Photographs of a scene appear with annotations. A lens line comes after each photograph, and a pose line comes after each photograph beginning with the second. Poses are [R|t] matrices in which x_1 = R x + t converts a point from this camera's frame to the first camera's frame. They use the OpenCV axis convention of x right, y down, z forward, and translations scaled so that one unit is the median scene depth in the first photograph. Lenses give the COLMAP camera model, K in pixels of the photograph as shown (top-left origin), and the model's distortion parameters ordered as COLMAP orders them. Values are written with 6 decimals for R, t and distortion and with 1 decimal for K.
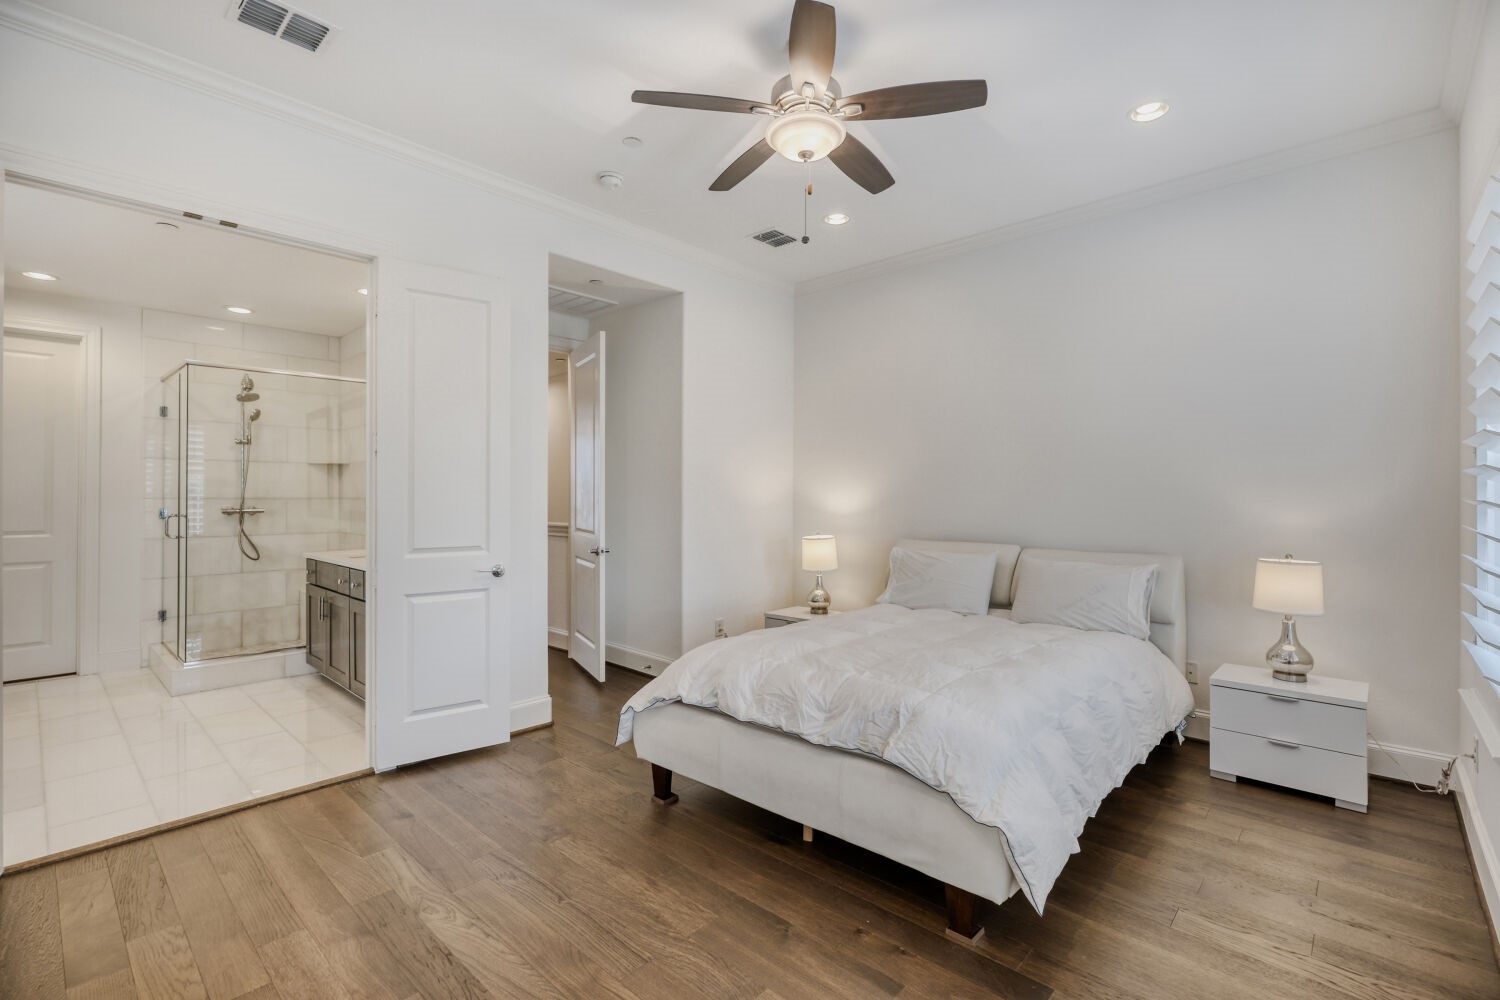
lens RADIAL K [[682.8, 0, 770.5], [0, 682.8, 493.1], [0, 0, 1]] dist [0.003790, -0.003395]
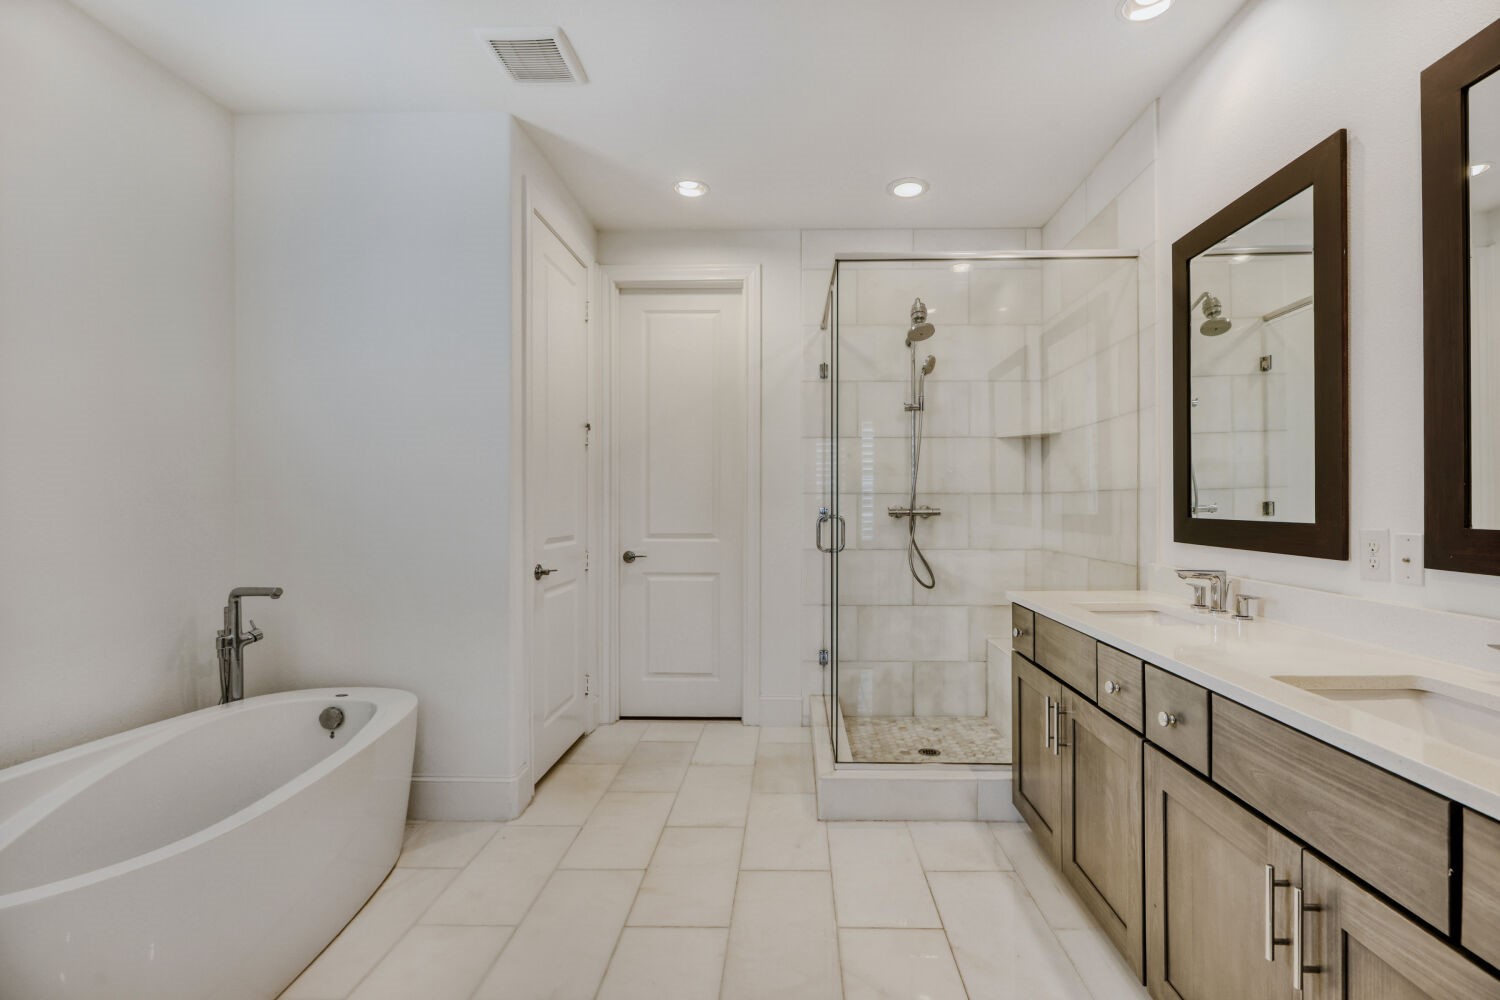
lens RADIAL K [[682.8, 0, 770.7], [0, 682.8, 504.8], [0, 0, 1]] dist [0.003790, -0.003395]
pose [[0.653700, -0.002130, -0.756751, -0.366180], [0.005077, 0.999986, 0.001572, 0.017499], [0.756737, -0.004870, 0.653702, 0.468133]]
